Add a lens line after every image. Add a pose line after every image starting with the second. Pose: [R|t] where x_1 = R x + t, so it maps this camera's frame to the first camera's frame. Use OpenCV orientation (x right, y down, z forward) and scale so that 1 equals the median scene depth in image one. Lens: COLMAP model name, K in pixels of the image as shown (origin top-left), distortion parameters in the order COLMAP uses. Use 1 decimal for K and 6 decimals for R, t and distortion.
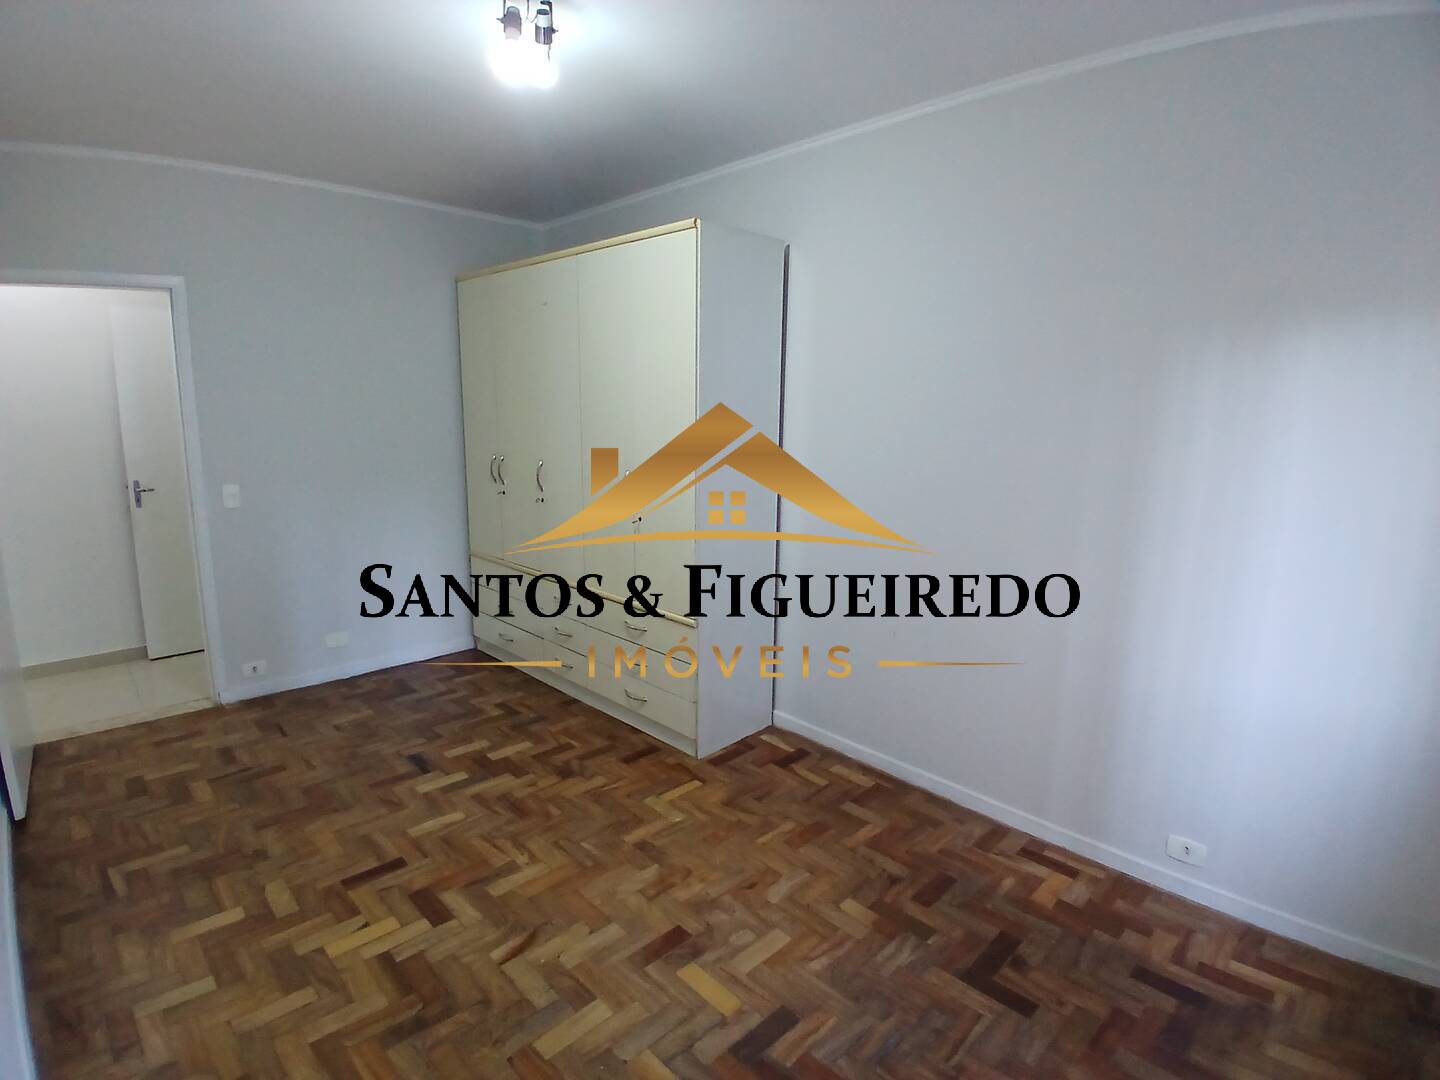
lens RADIAL K [[718.1, 0, 716.8], [0, 718.1, 539.8], [0, 0, 1]] dist [0.004282, -0.047421]
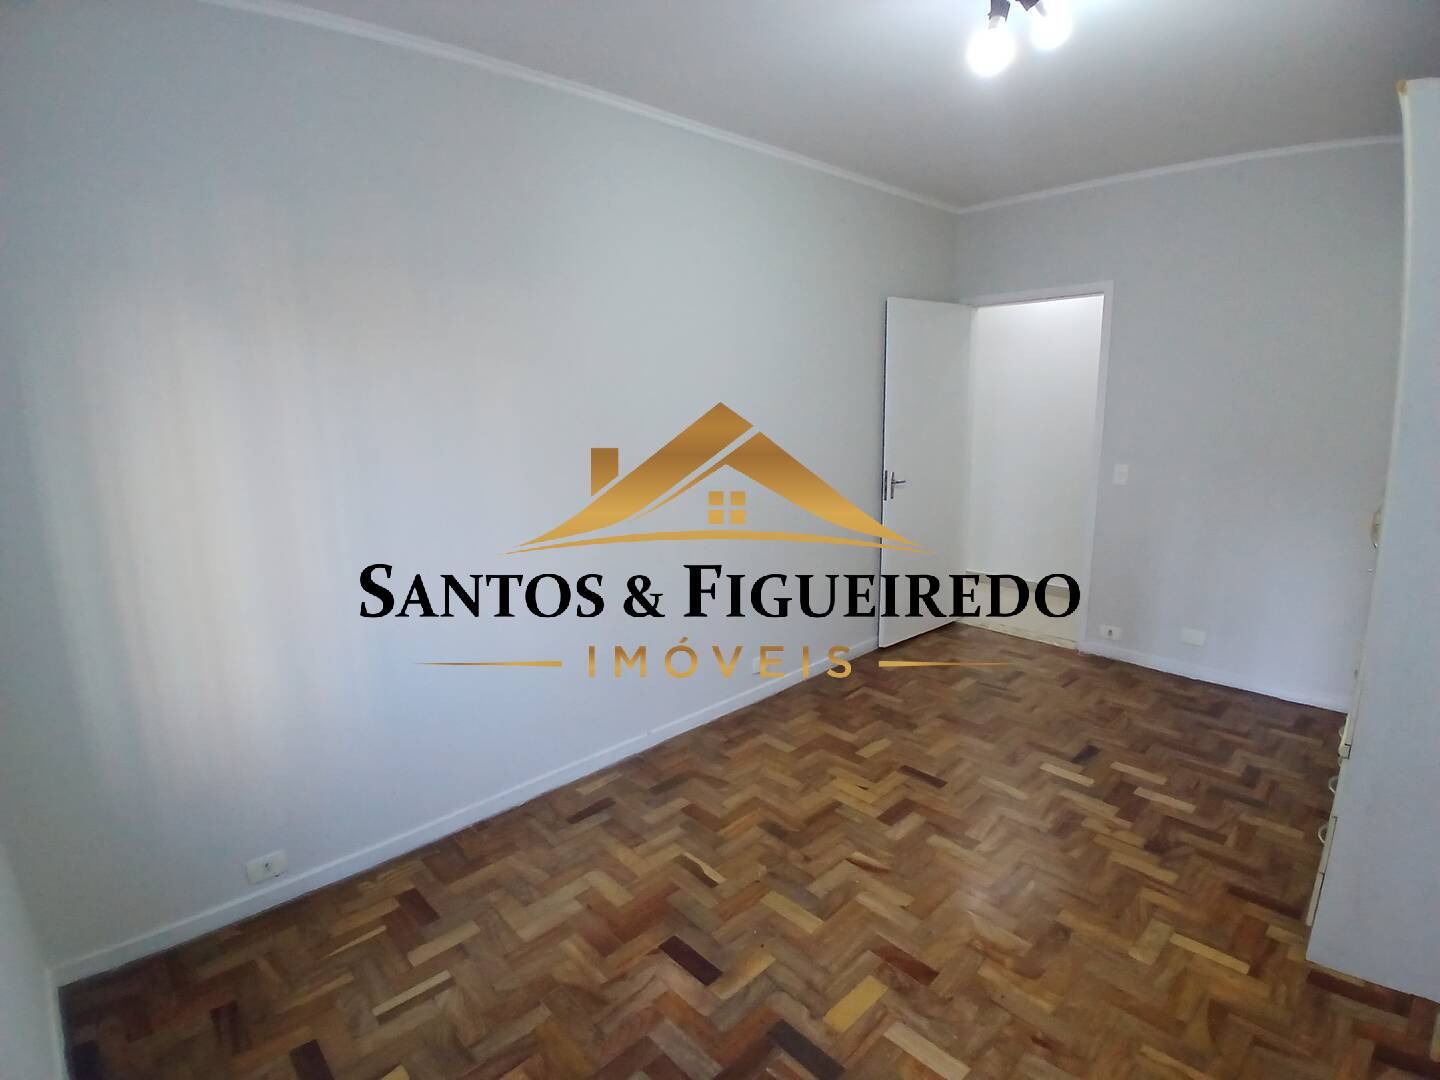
lens RADIAL K [[718.1, 0, 716.8], [0, 718.1, 539.8], [0, 0, 1]] dist [0.004282, -0.047421]
pose [[-0.029160, 0.180545, -0.983134, 0.560490], [-0.161392, 0.969797, 0.182883, -0.080123], [0.986459, 0.164003, 0.000859, 0.488461]]
